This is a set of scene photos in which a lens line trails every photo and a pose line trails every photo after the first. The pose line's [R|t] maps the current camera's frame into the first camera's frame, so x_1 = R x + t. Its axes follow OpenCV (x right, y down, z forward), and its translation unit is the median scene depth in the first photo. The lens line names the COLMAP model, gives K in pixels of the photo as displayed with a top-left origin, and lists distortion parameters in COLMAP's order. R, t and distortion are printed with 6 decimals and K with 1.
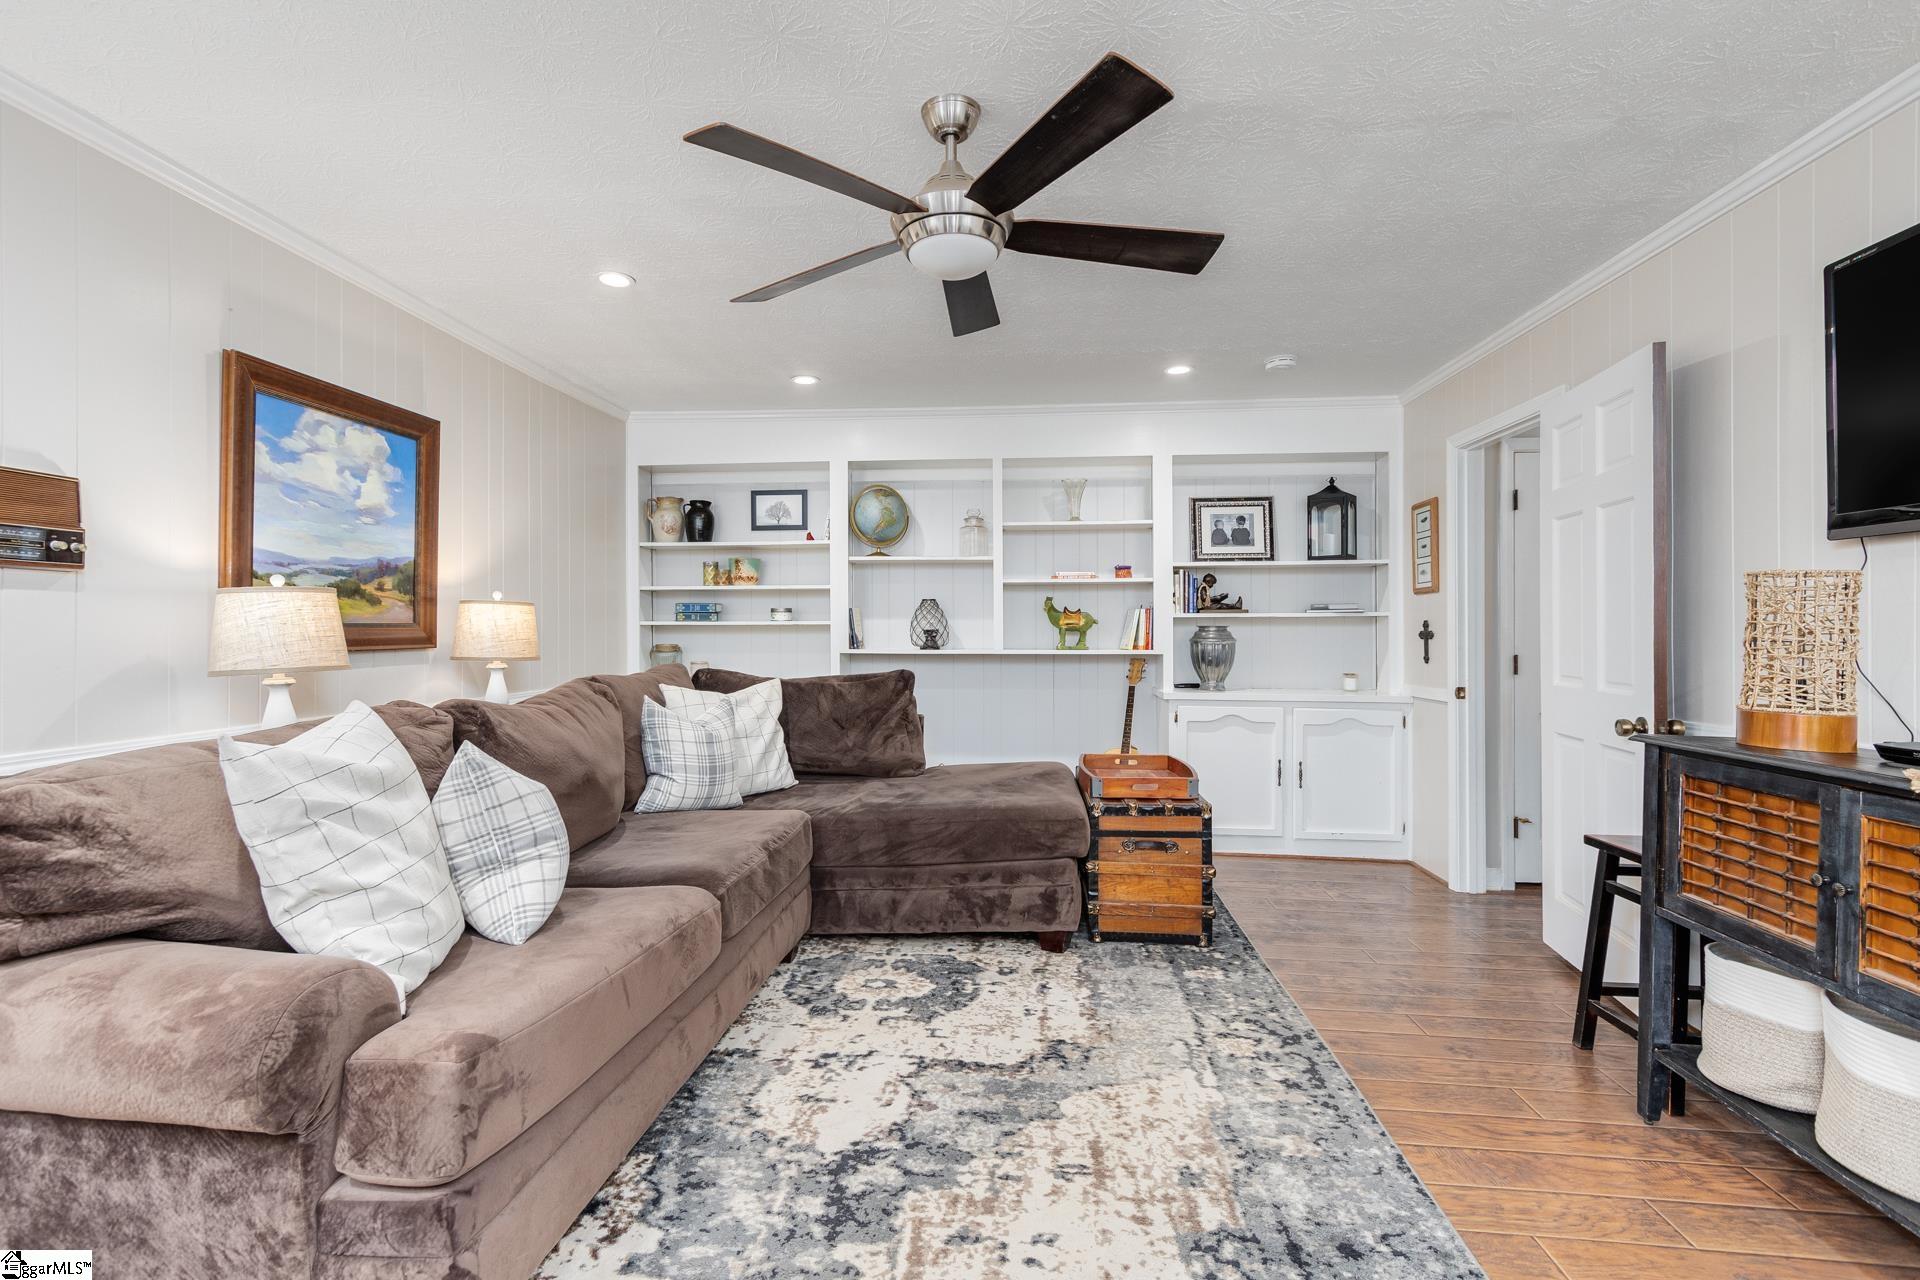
lens RADIAL K [[874.9, 0, 943.3], [0, 874.9, 634.7], [0, 0, 1]] dist [0.003955, -0.001109]
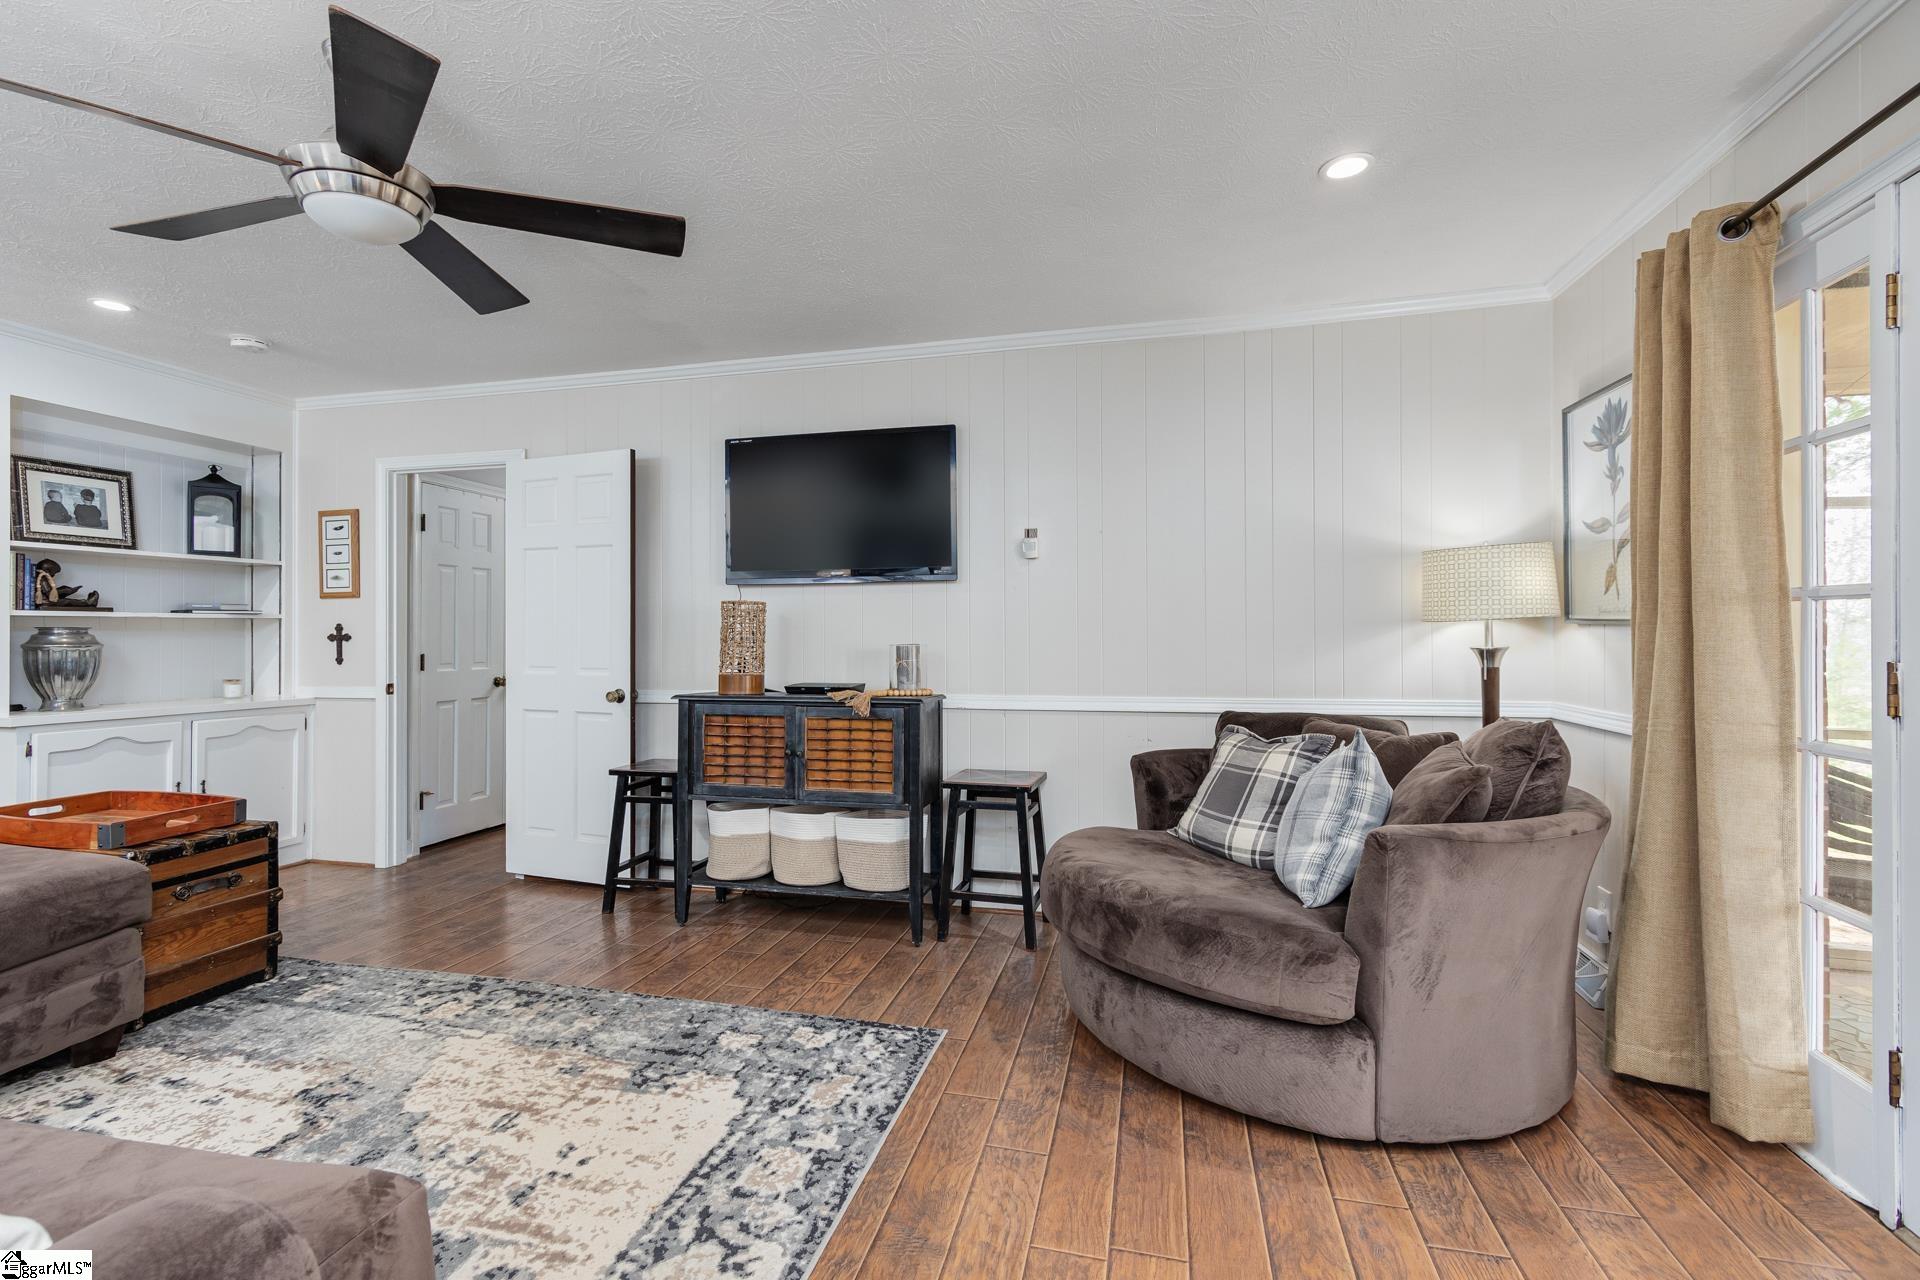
lens RADIAL K [[874.9, 0, 943.3], [0, 874.9, 634.7], [0, 0, 1]] dist [0.003955, -0.001109]
pose [[0.139205, -0.000830, 0.990263, -0.563744], [0.007434, 0.999972, -0.000207, 0.003770], [-0.990236, 0.007390, 0.139207, 0.194975]]
